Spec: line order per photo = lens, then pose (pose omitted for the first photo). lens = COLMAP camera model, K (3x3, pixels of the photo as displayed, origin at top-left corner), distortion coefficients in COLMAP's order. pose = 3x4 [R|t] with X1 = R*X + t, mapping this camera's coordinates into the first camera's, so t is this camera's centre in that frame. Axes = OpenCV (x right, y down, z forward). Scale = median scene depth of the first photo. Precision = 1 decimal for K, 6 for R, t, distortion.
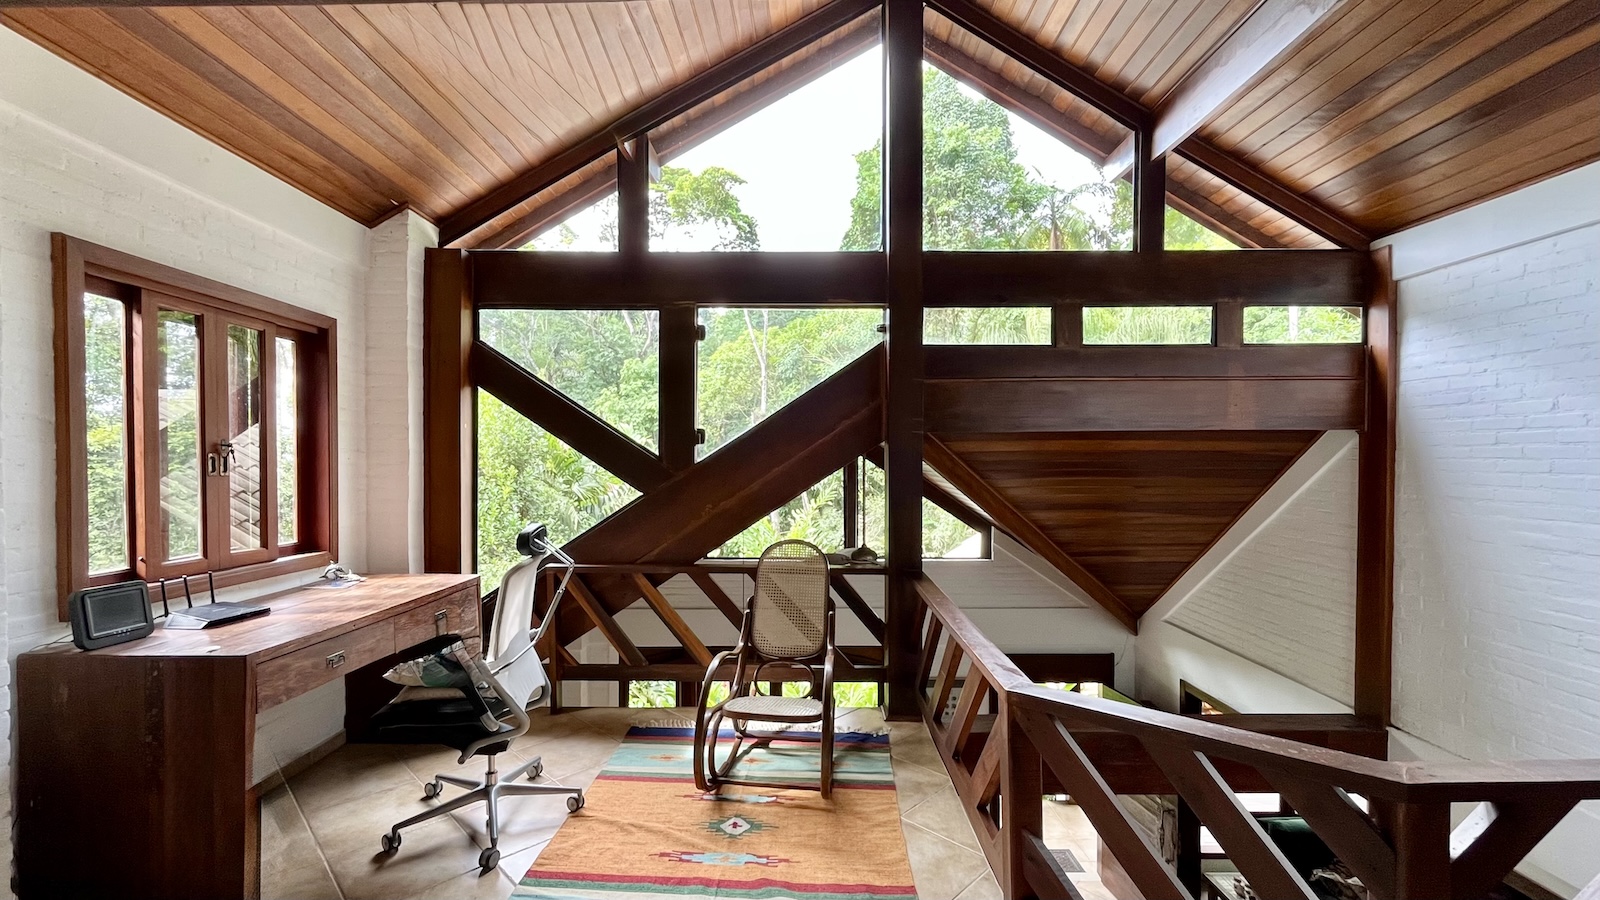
lens RADIAL K [[641.9, 0, 802.0], [0, 641.9, 462.4], [0, 0, 1]] dist [-0.000831, -0.000347]
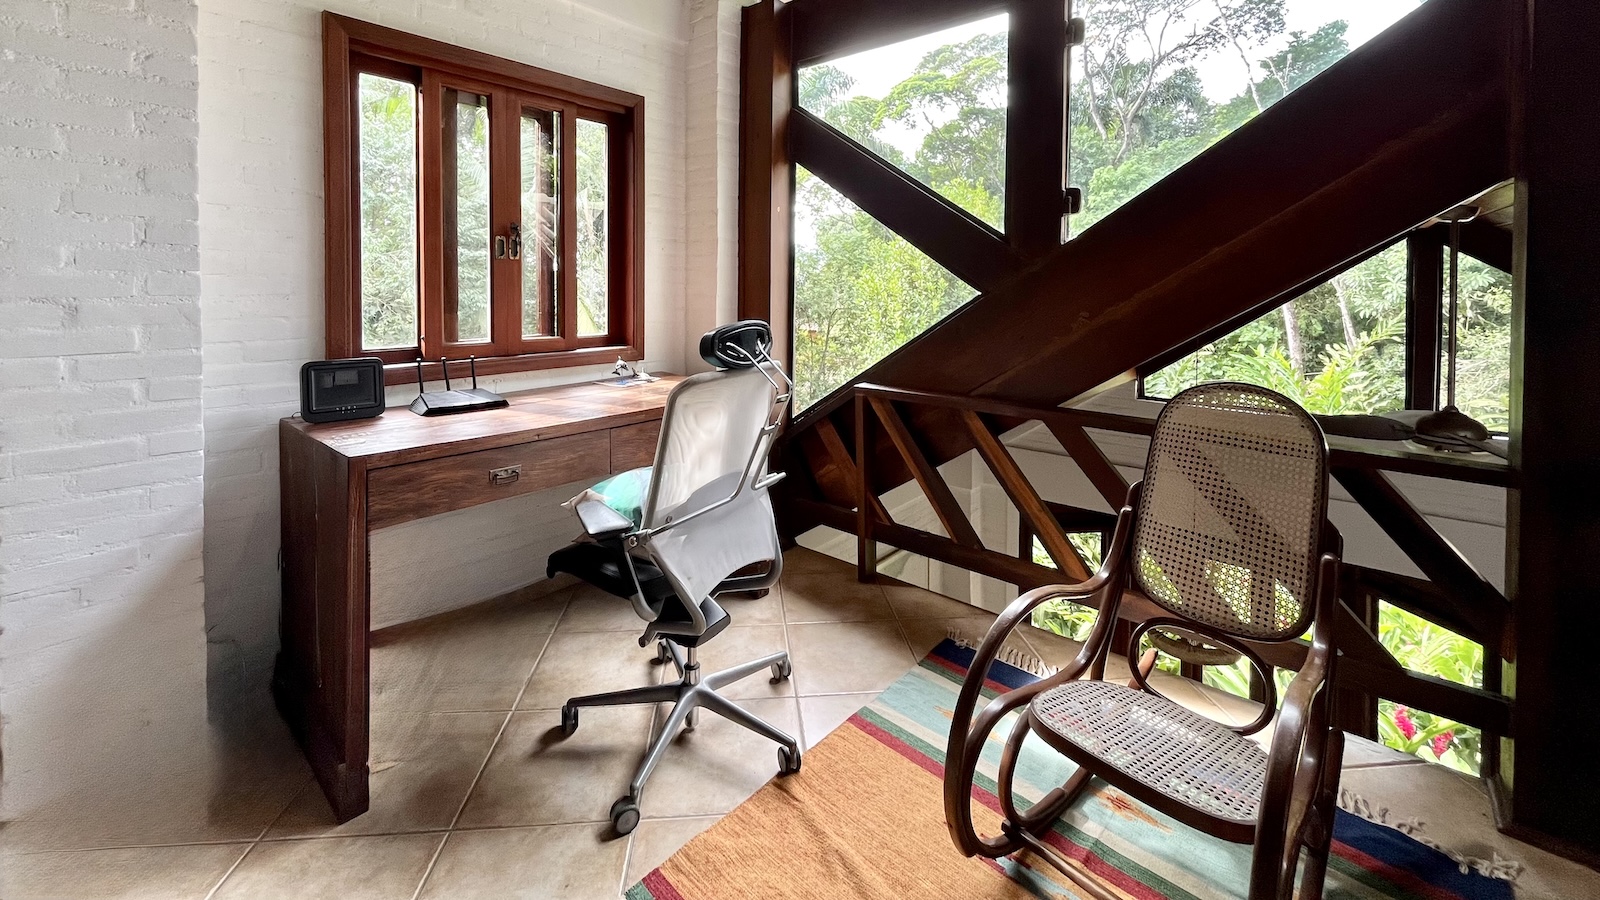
lens RADIAL K [[643.0, 0, 802.6], [0, 643.0, 298.4], [0, 0, 1]] dist [-0.002914, -0.000288]
pose [[0.759692, 0.014774, -0.650115, 0.056645], [-0.000509, 0.999755, 0.022124, 0.048333], [0.650283, -0.016477, 0.759513, 0.453440]]
